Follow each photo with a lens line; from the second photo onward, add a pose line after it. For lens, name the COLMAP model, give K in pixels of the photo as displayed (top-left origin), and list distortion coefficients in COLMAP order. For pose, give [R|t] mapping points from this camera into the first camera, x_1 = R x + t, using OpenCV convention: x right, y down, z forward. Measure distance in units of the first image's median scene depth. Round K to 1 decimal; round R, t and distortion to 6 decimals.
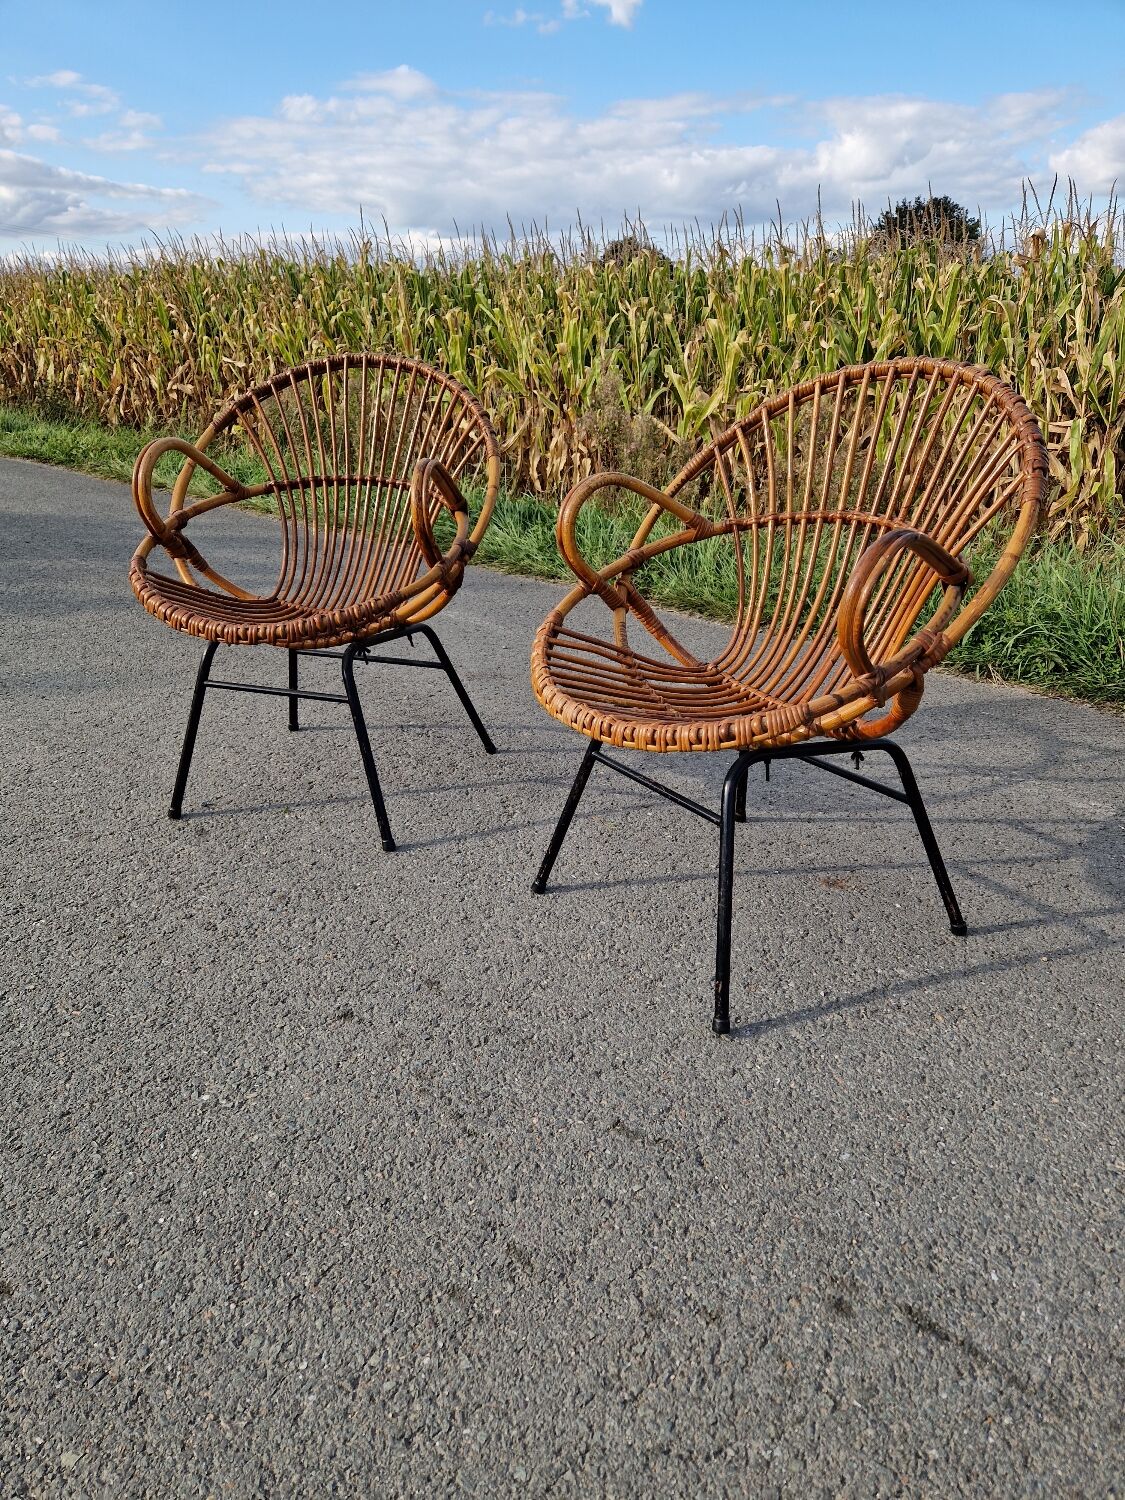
lens RADIAL K [[1006.0, 0, 561.4], [0, 1006.0, 764.0], [0, 0, 1]] dist [0.069530, -0.057498]
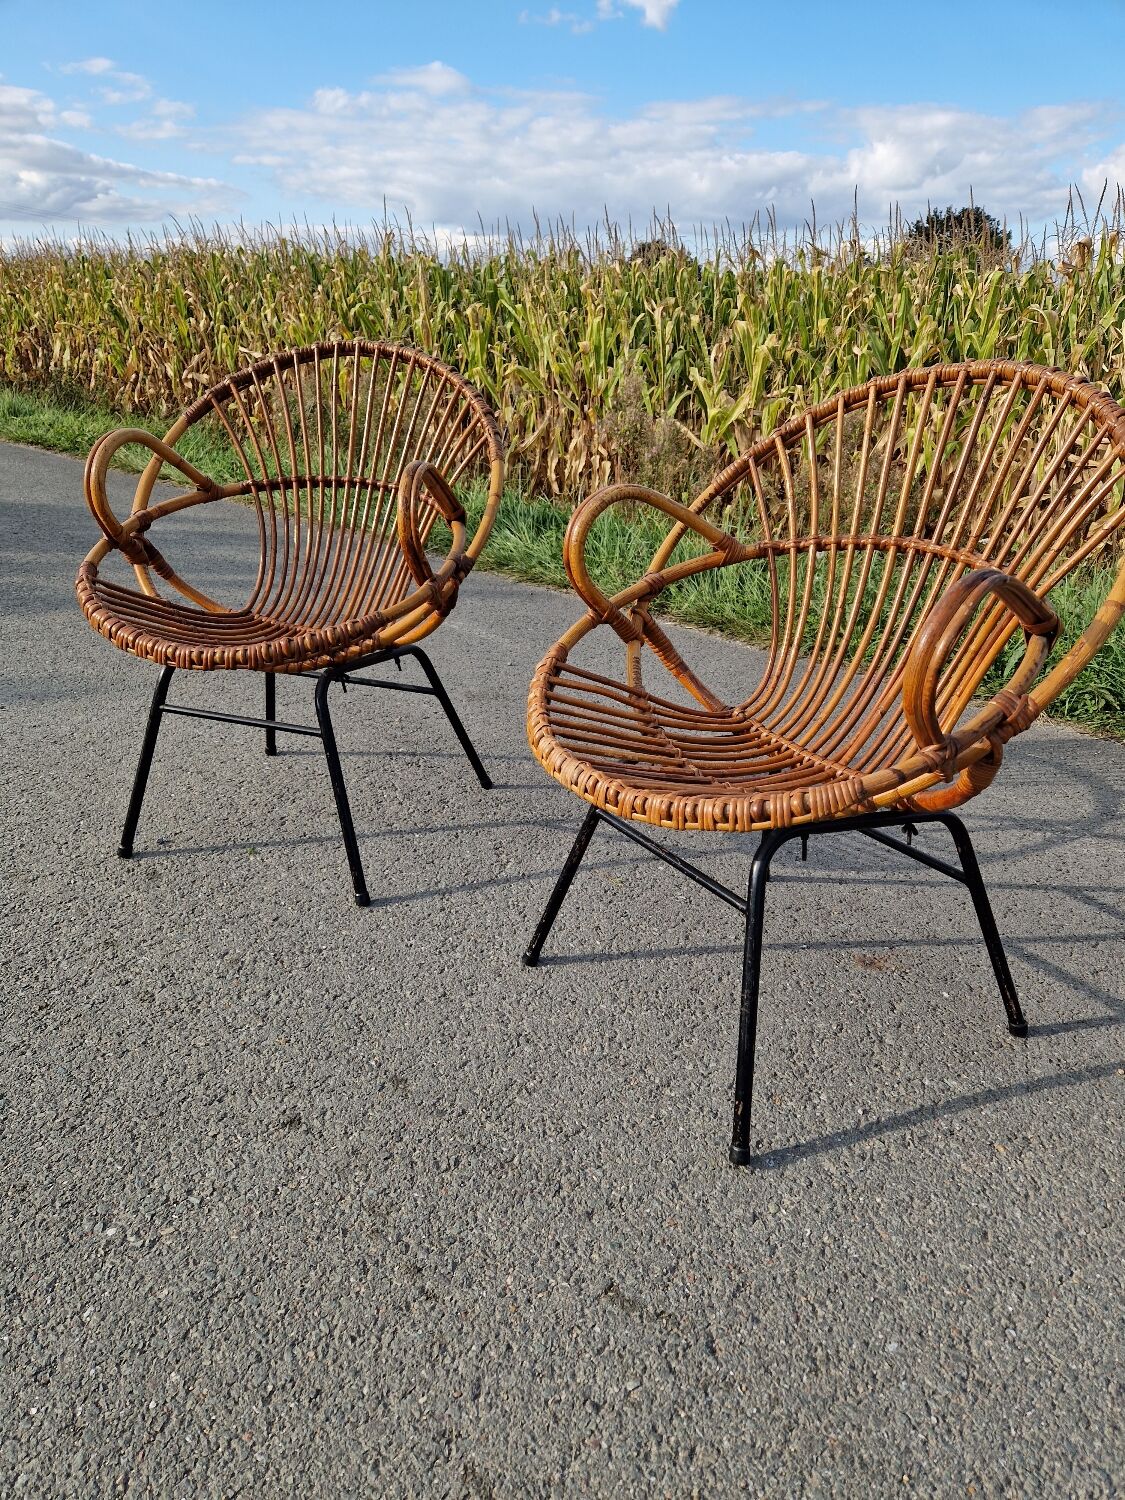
lens RADIAL K [[1007.0, 0, 565.9], [0, 1007.0, 768.0], [0, 0, 1]] dist [0.065385, -0.054189]
pose [[0.999482, 0.031508, -0.006568, 0.008281], [-0.031490, 0.999500, 0.002822, -0.044387], [0.006654, -0.002614, 0.999974, 0.129121]]
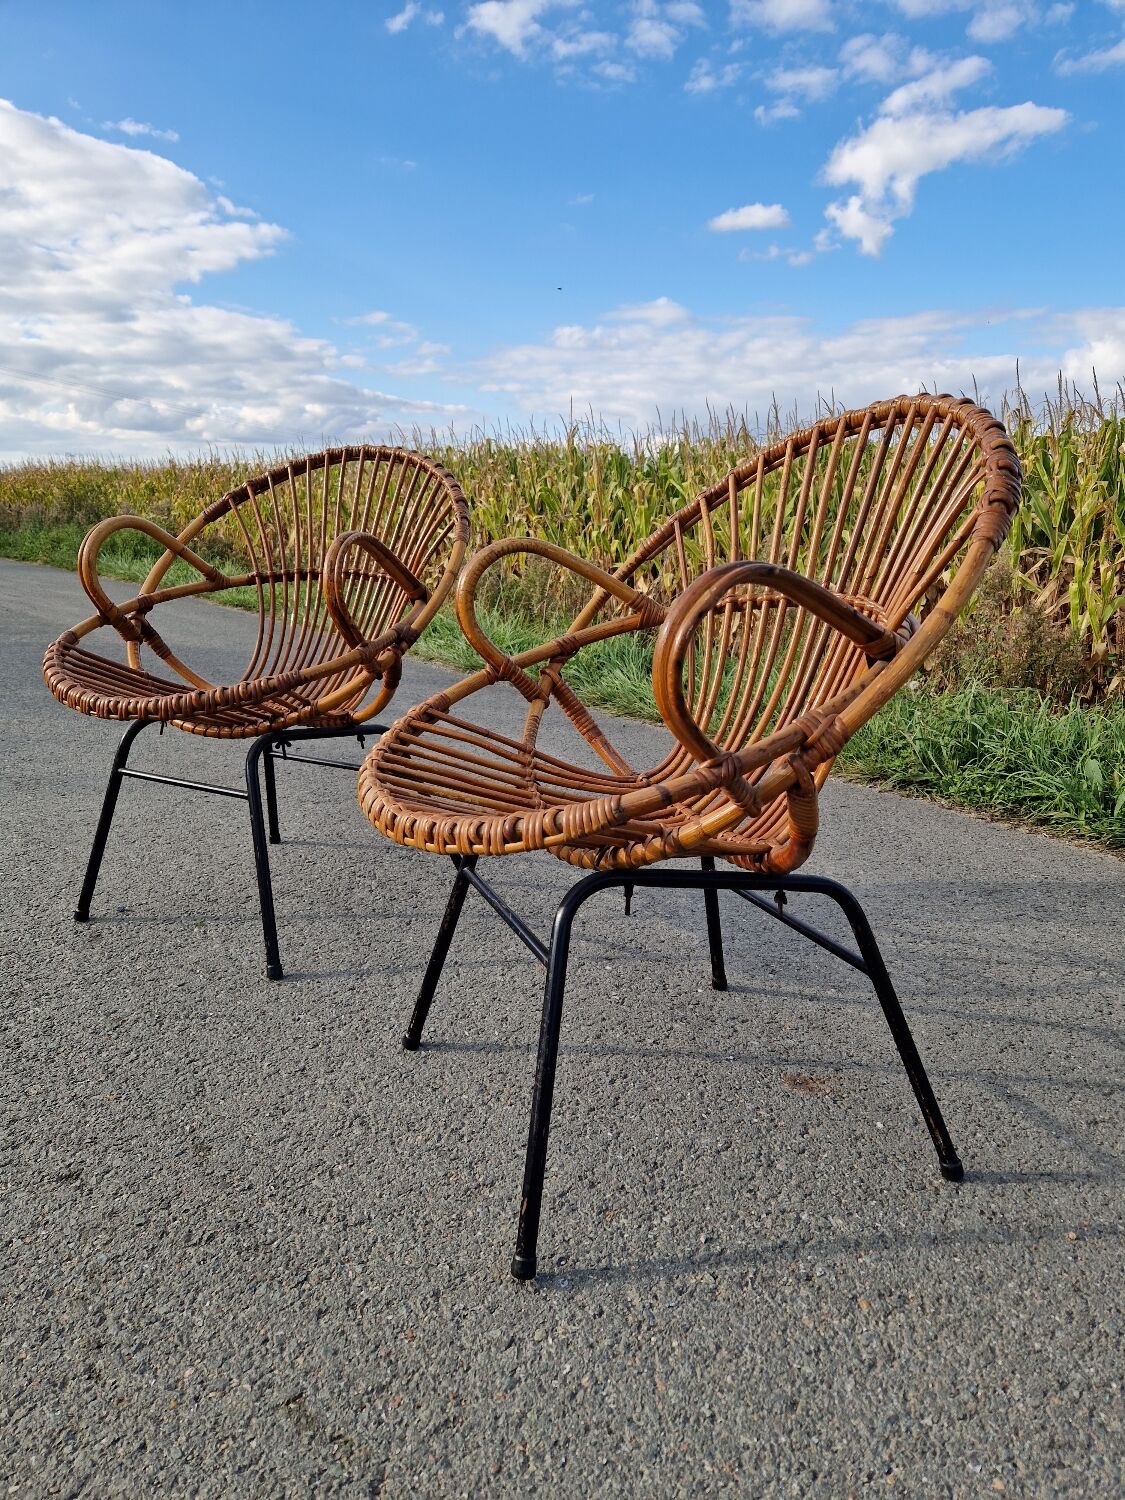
lens RADIAL K [[1007.9, 0, 568.9], [0, 1007.9, 757.8], [0, 0, 1]] dist [0.065407, -0.054002]
pose [[0.977418, 0.057563, -0.203325, 0.243407], [-0.091935, 0.982187, -0.163880, 0.022741], [0.190270, 0.178872, 0.965299, 0.212490]]
